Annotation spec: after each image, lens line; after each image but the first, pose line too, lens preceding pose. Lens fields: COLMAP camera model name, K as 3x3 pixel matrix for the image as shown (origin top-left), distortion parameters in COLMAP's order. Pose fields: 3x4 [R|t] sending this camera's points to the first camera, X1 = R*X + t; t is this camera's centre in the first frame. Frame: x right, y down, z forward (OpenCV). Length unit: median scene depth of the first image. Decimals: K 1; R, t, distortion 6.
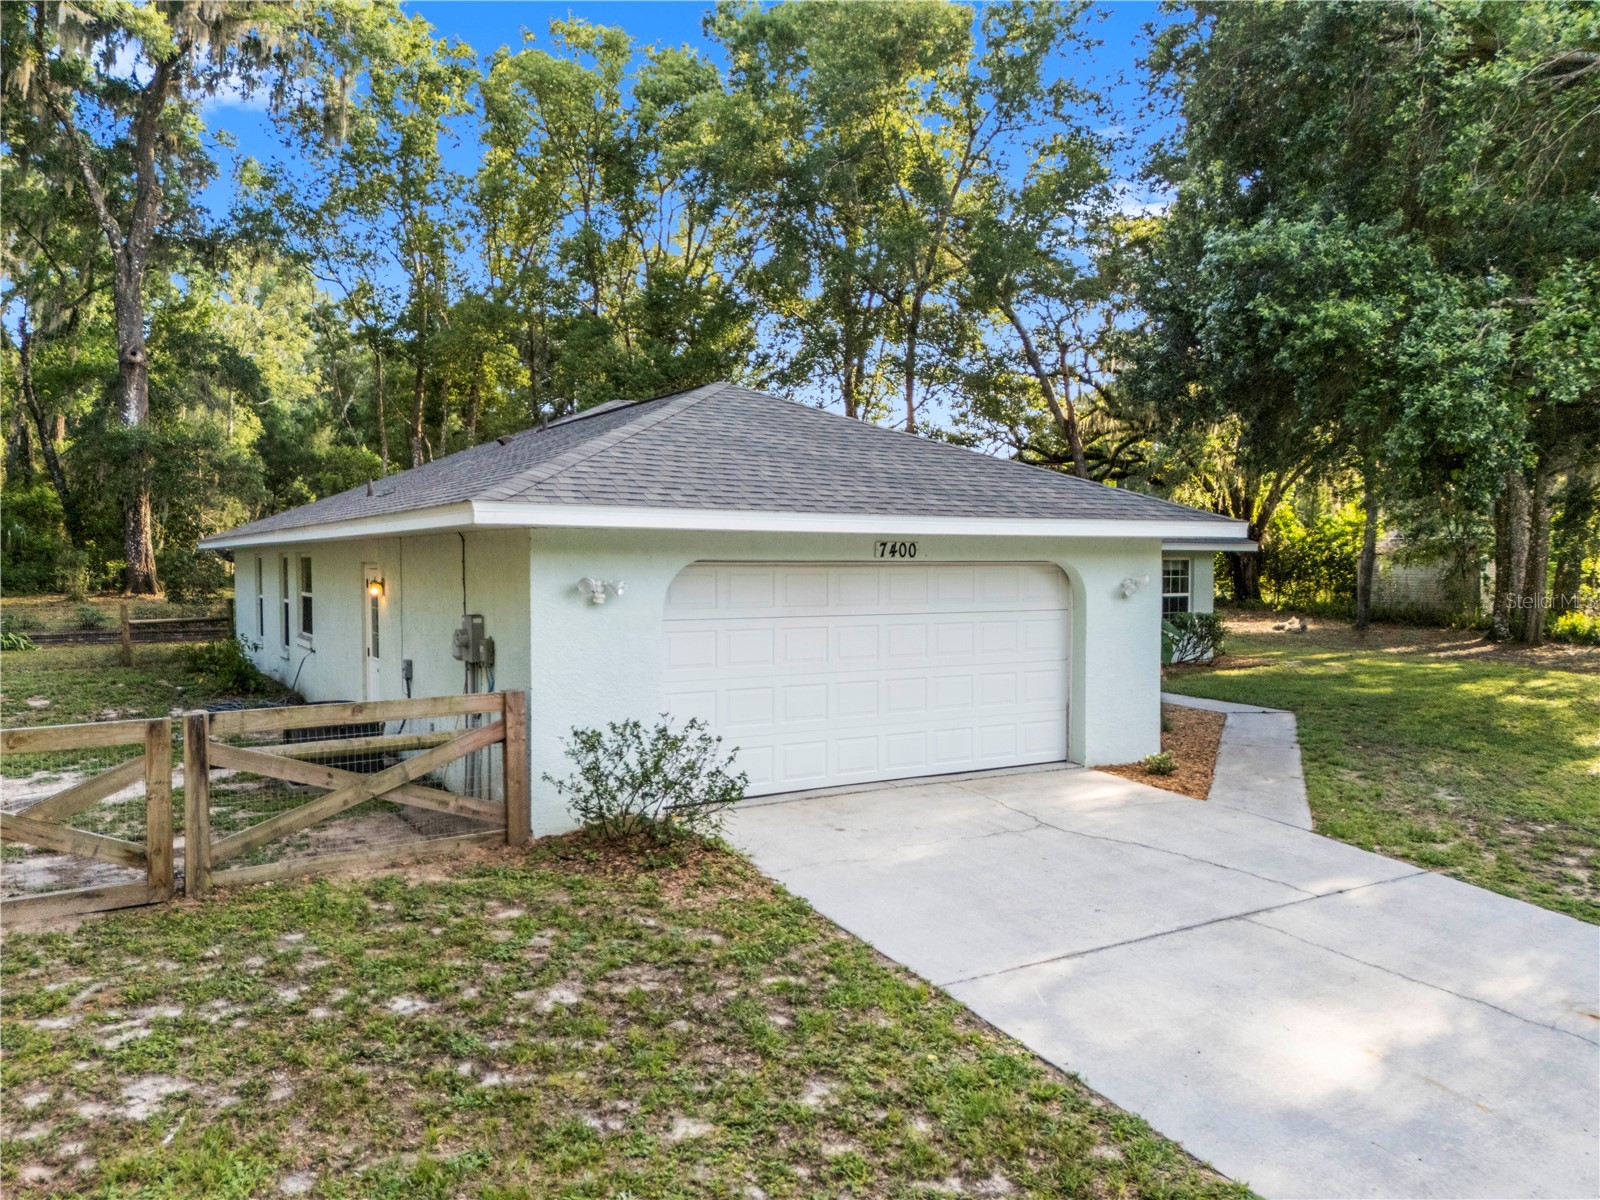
lens RADIAL K [[1172.5, 0, 800.7], [0, 1172.5, 606.3], [0, 0, 1]] dist [0.075879, -0.066327]
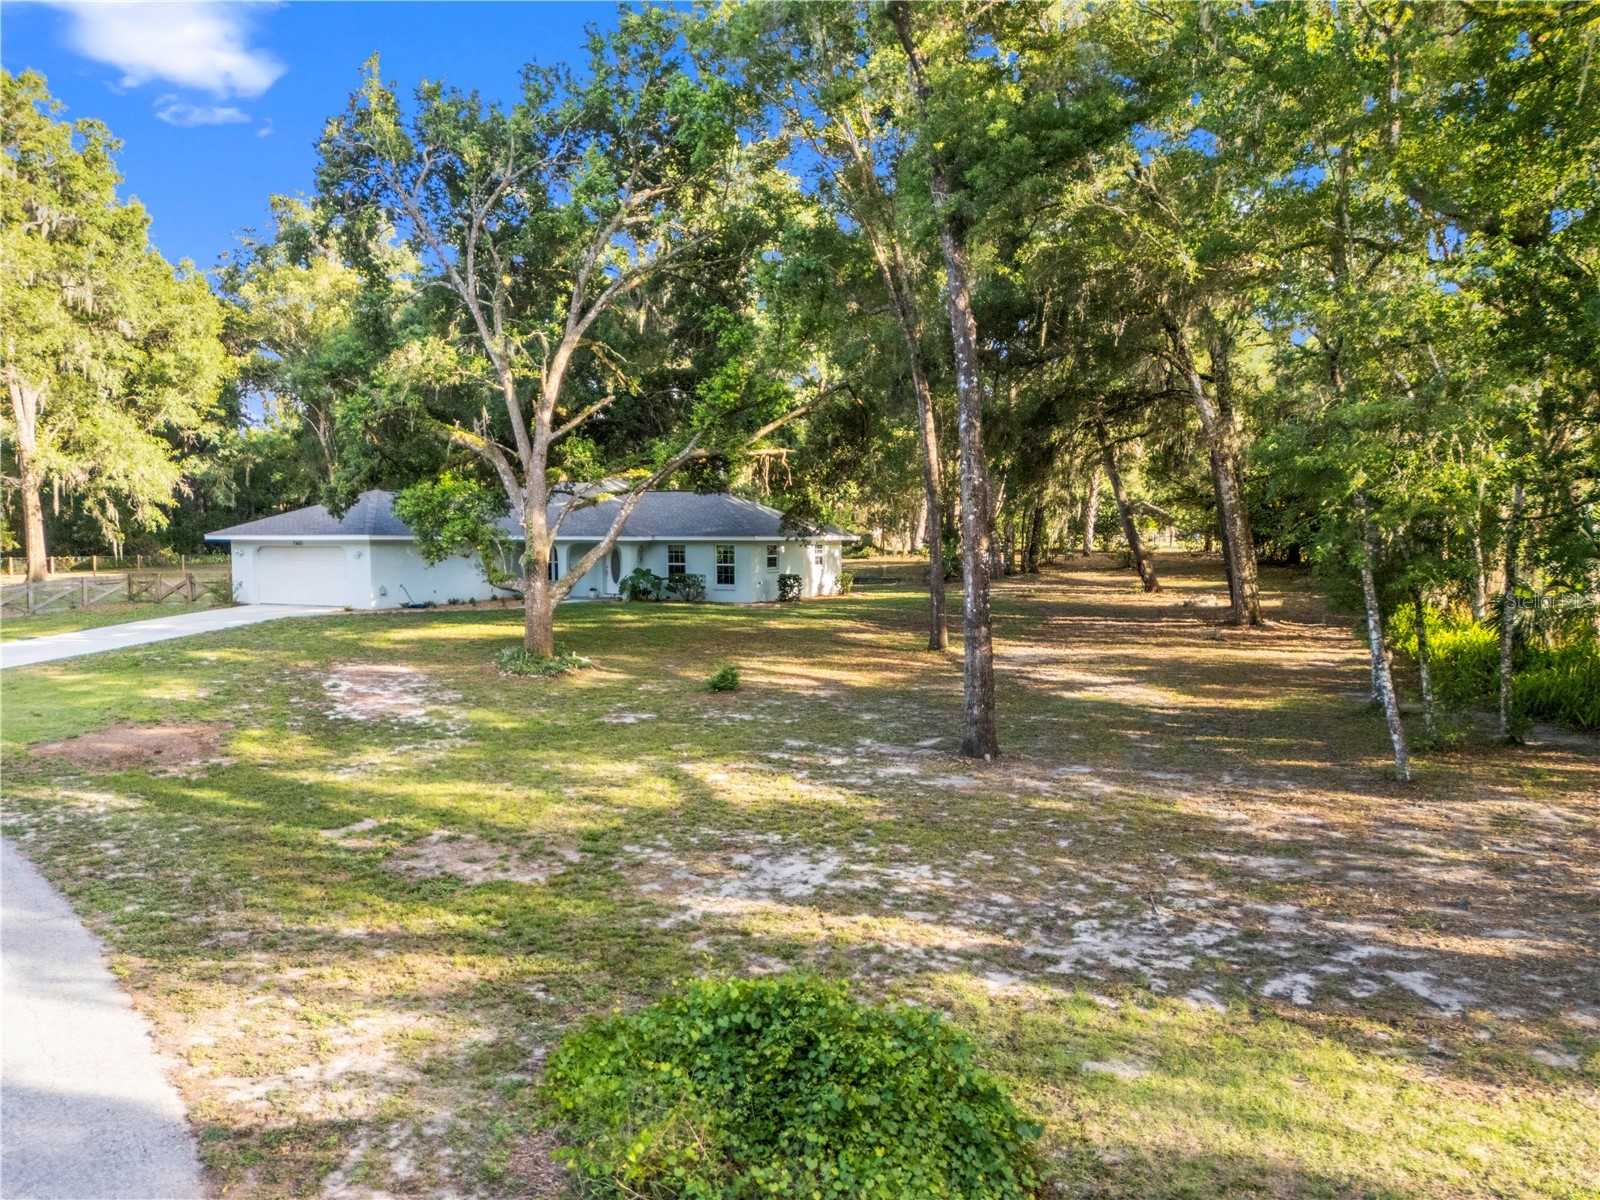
lens RADIAL K [[1172.5, 0, 807.9], [0, 1172.5, 600.8], [0, 0, 1]] dist [0.075879, -0.066327]
pose [[0.515059, 0.047667, -0.855828, 1.238592], [-0.027786, 0.998856, 0.038911, -0.018179], [0.856704, 0.003738, 0.515794, 0.125407]]
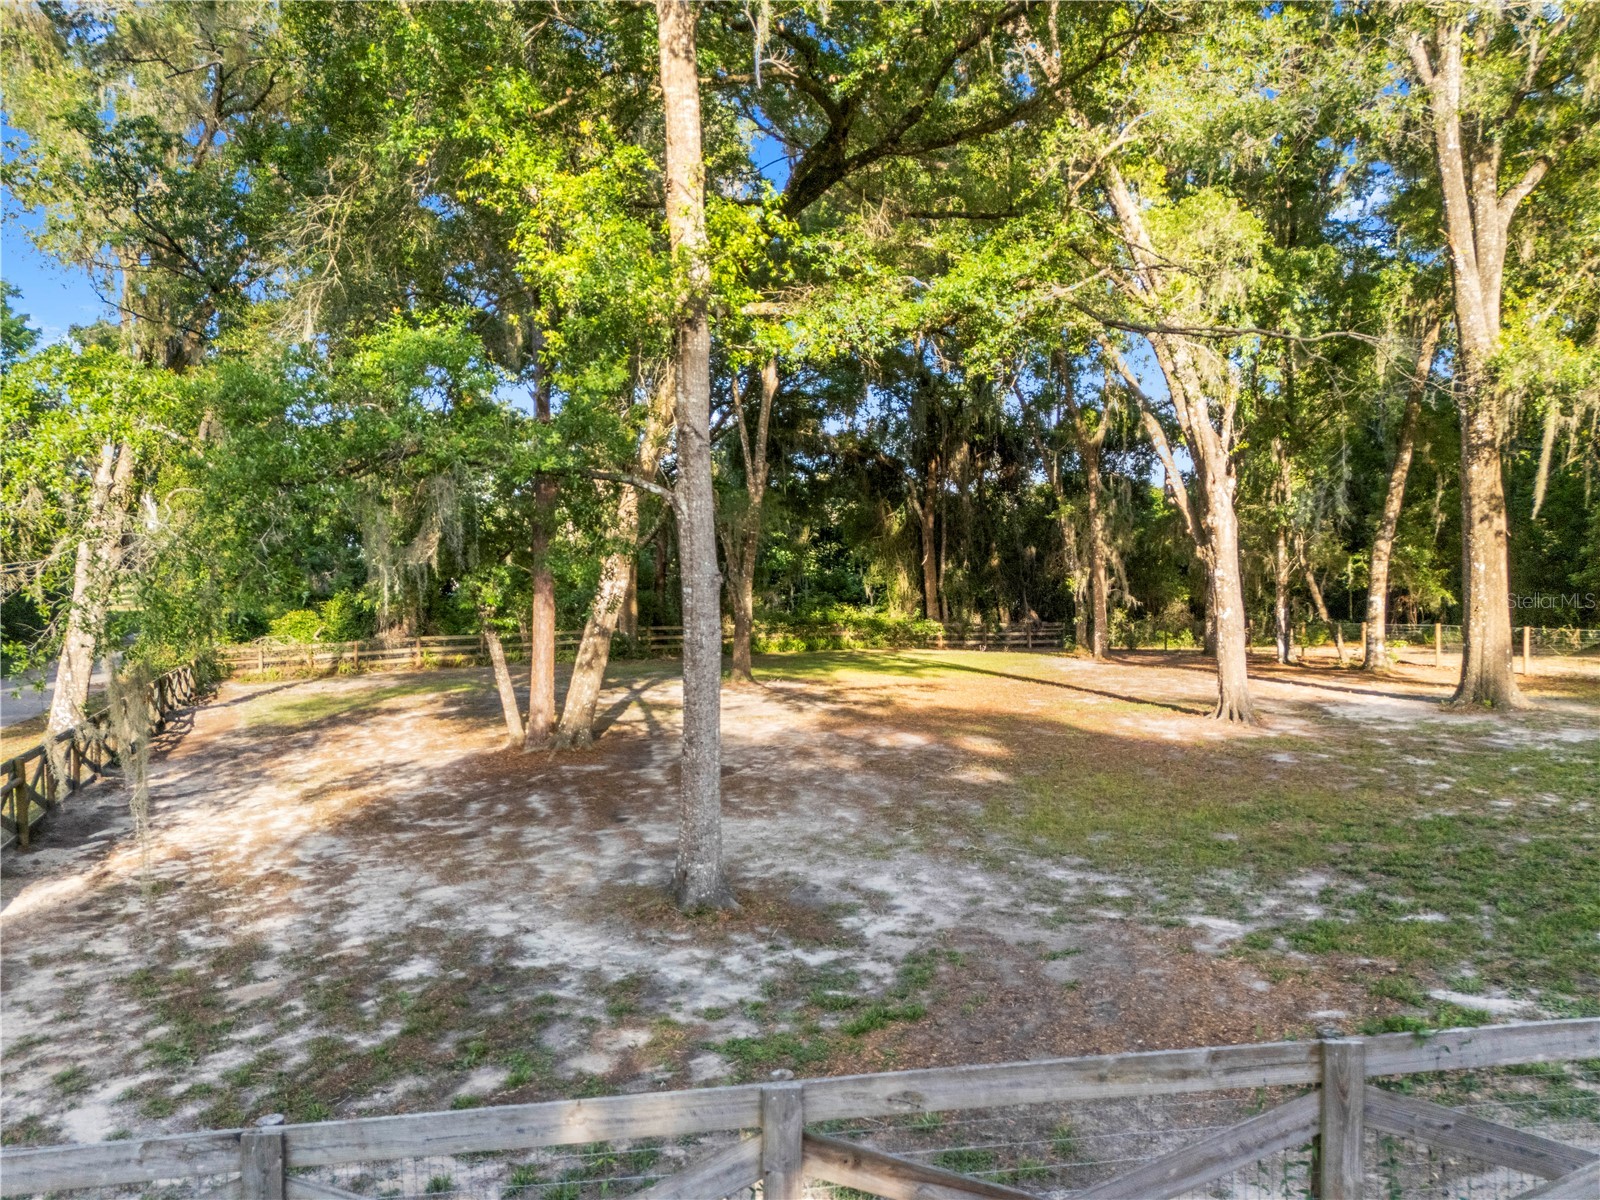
lens RADIAL K [[1172.5, 0, 798.3], [0, 1172.5, 599.1], [0, 0, 1]] dist [0.075879, -0.066327]
pose [[-0.534795, 0.015463, -0.844840, -0.002862], [-0.031518, 0.998772, 0.038231, -0.015549], [0.844394, 0.047073, -0.533651, 0.092752]]
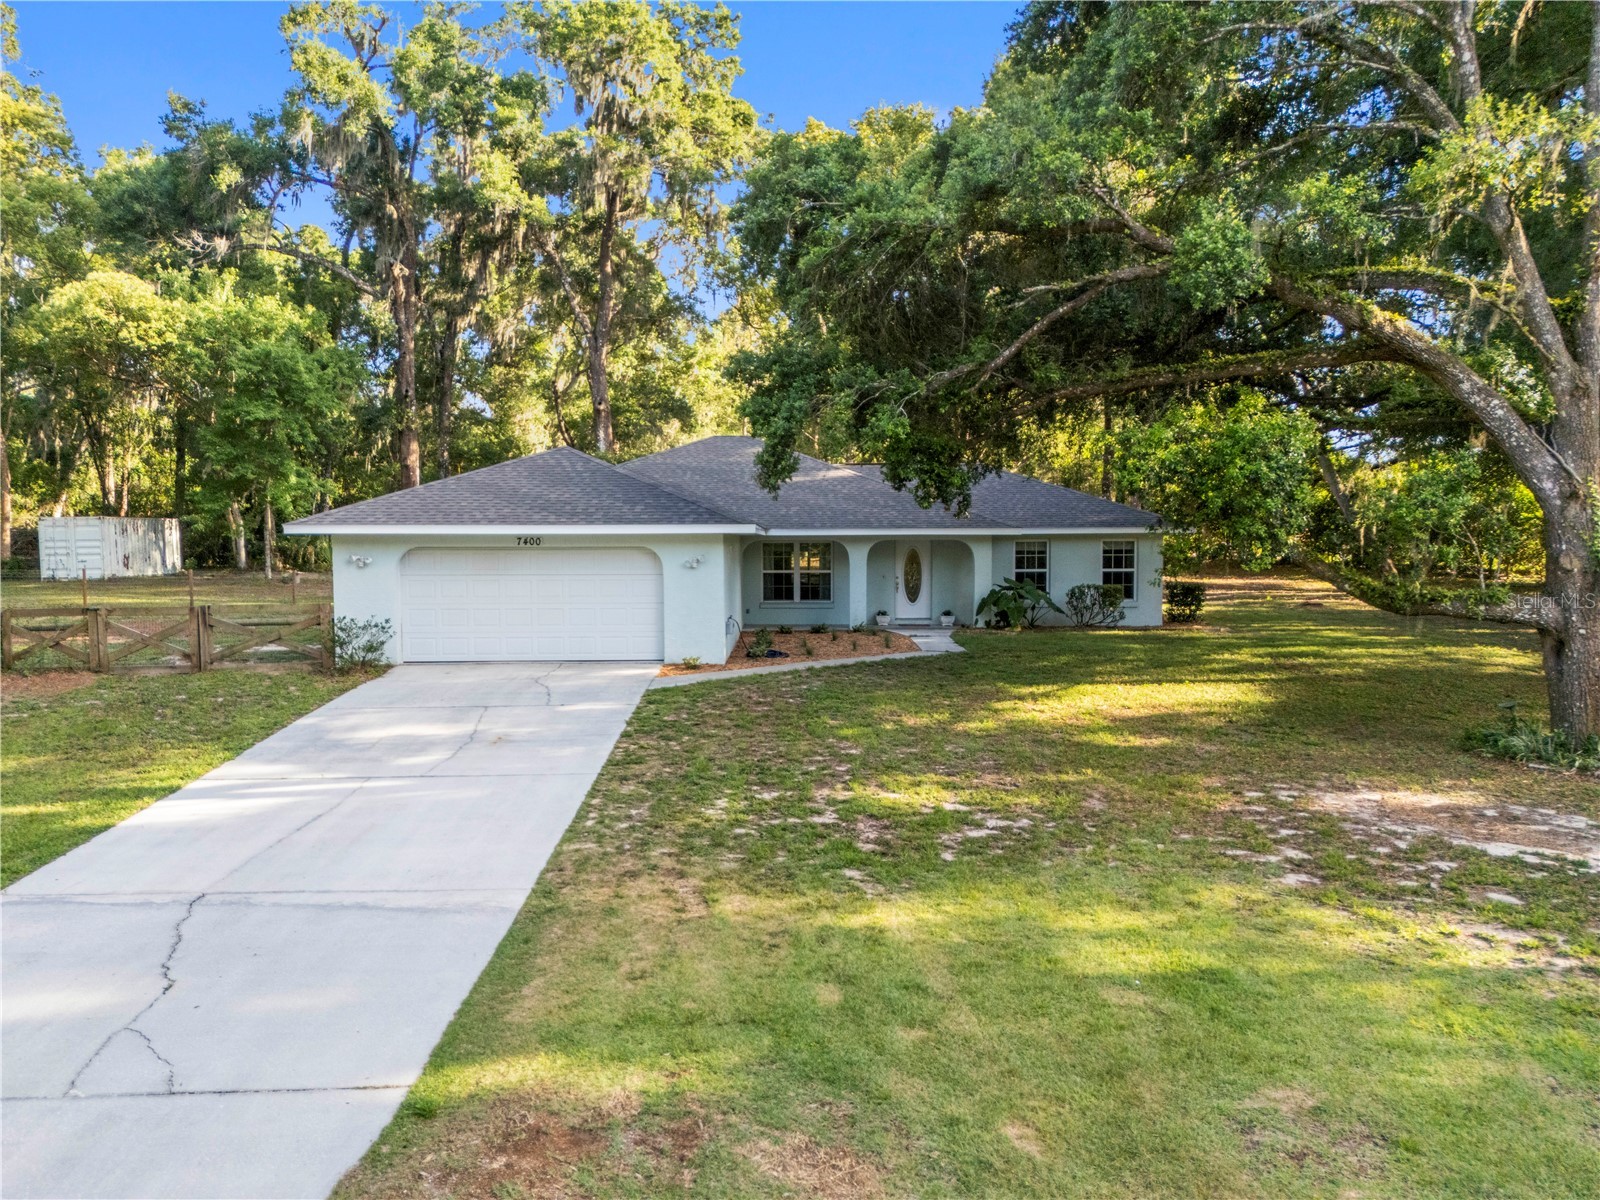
lens RADIAL K [[1172.5, 0, 801.2], [0, 1172.5, 601.8], [0, 0, 1]] dist [0.075879, -0.066327]
pose [[0.854232, 0.022624, -0.519400, 0.432995], [-0.013893, 0.999689, 0.020696, 0.001300], [0.519707, -0.010463, 0.854281, -0.125594]]
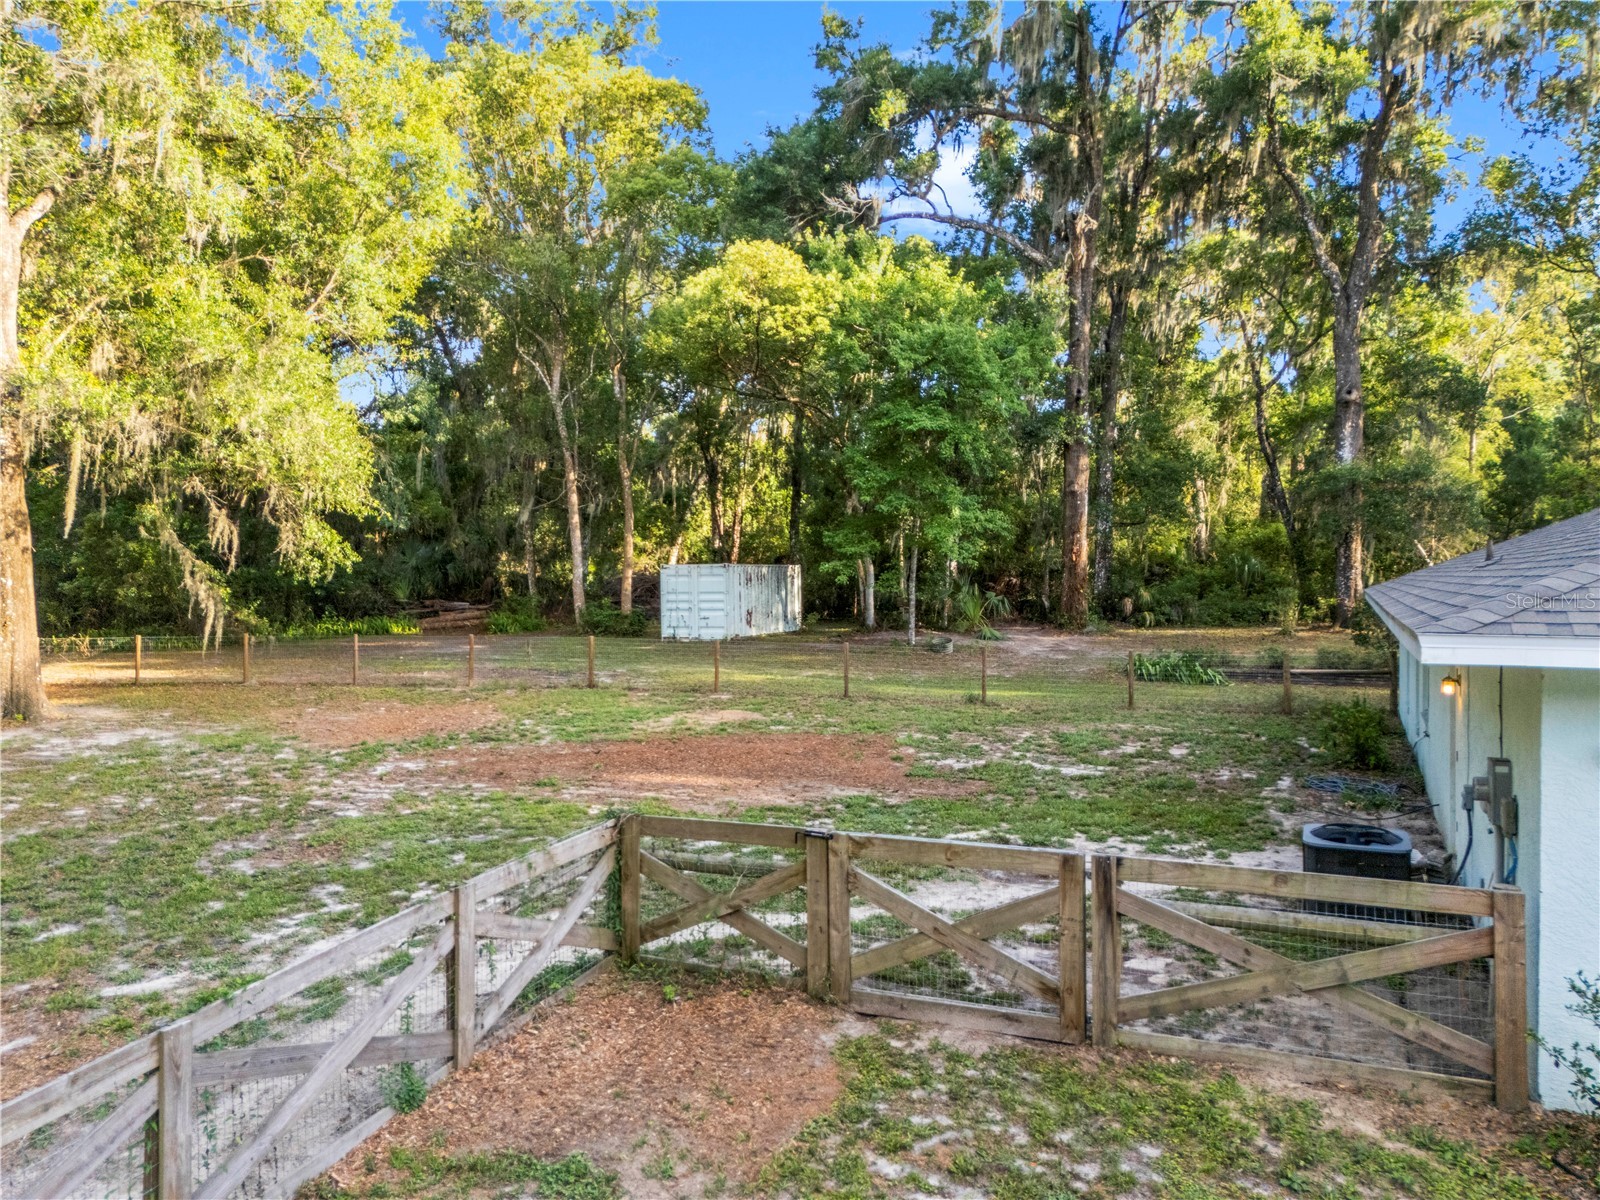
lens RADIAL K [[1172.5, 0, 798.7], [0, 1172.5, 603.3], [0, 0, 1]] dist [0.075879, -0.066327]
pose [[0.552195, 0.017923, -0.833522, 0.028414], [-0.029098, 0.999574, 0.002217, -0.022025], [0.833207, 0.023029, 0.552481, 0.060164]]
